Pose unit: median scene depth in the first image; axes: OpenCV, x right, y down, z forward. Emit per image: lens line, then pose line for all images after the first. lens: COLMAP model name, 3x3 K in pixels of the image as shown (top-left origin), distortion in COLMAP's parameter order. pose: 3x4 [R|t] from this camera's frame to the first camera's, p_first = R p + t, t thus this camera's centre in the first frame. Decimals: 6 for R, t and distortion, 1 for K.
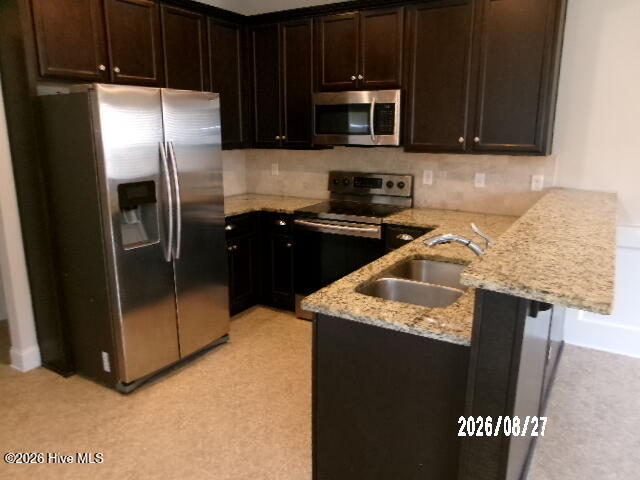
lens RADIAL K [[505.3, 0, 306.7], [0, 505.3, 240.5], [0, 0, 1]] dist [0.001446, 0.000875]
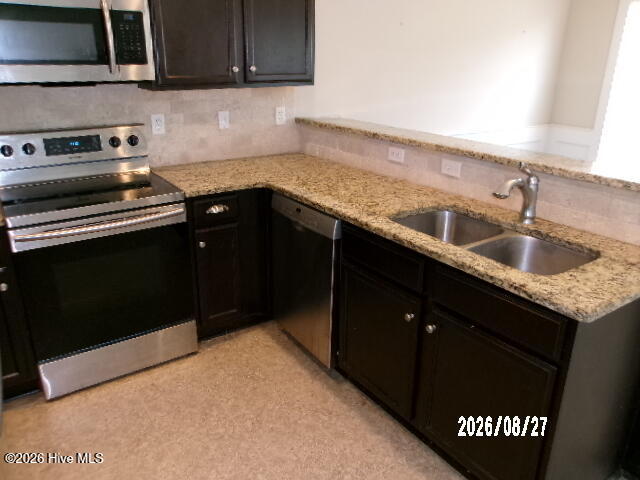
lens RADIAL K [[505.3, 0, 306.7], [0, 505.3, 240.5], [0, 0, 1]] dist [0.001446, 0.000875]
pose [[0.418849, -0.313013, 0.852402, -0.366639], [0.200956, 0.947387, 0.249148, -0.112513], [-0.885541, 0.066940, 0.459714, 0.522842]]
